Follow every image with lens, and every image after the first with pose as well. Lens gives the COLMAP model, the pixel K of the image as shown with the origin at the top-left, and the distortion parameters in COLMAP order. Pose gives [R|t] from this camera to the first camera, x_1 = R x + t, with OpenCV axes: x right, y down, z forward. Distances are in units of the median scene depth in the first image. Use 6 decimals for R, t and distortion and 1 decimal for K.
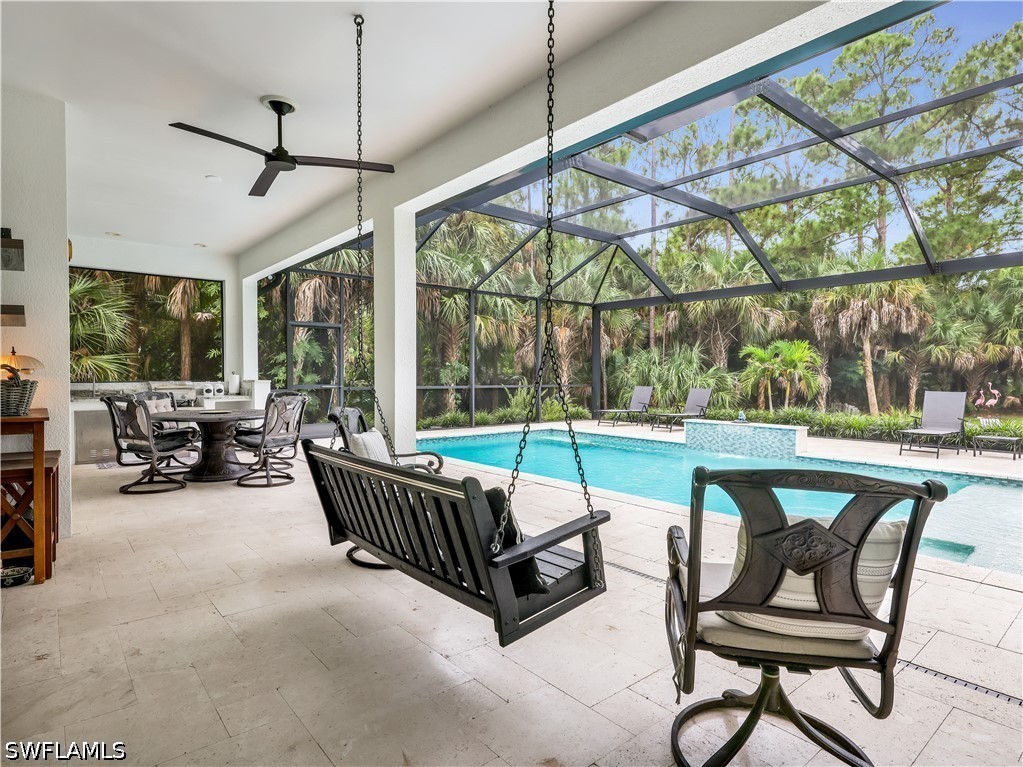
lens RADIAL K [[547.5, 0, 509.9], [0, 547.5, 388.2], [0, 0, 1]] dist [0.002419, 0.005401]
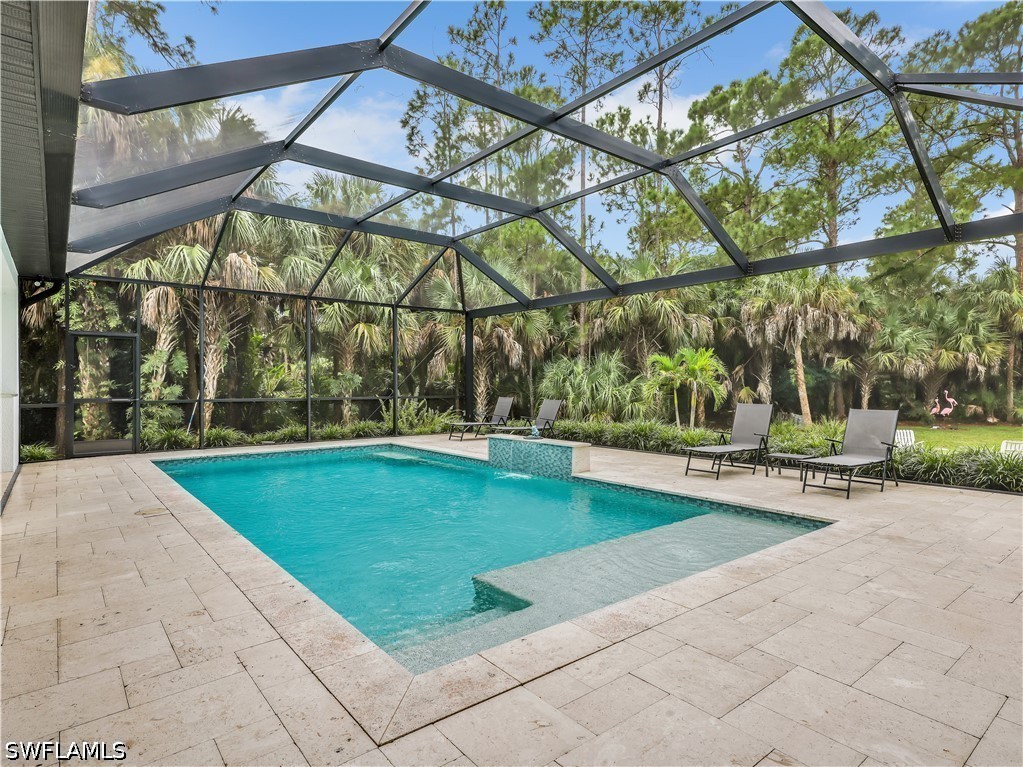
lens RADIAL K [[539.0, 0, 509.6], [0, 539.0, 392.8], [0, 0, 1]] dist [-0.000491, -0.000313]
pose [[0.999623, -0.004109, -0.027145, 0.144617], [0.003894, 0.999961, -0.007970, -0.002096], [0.027177, 0.007861, 0.999600, 0.037016]]
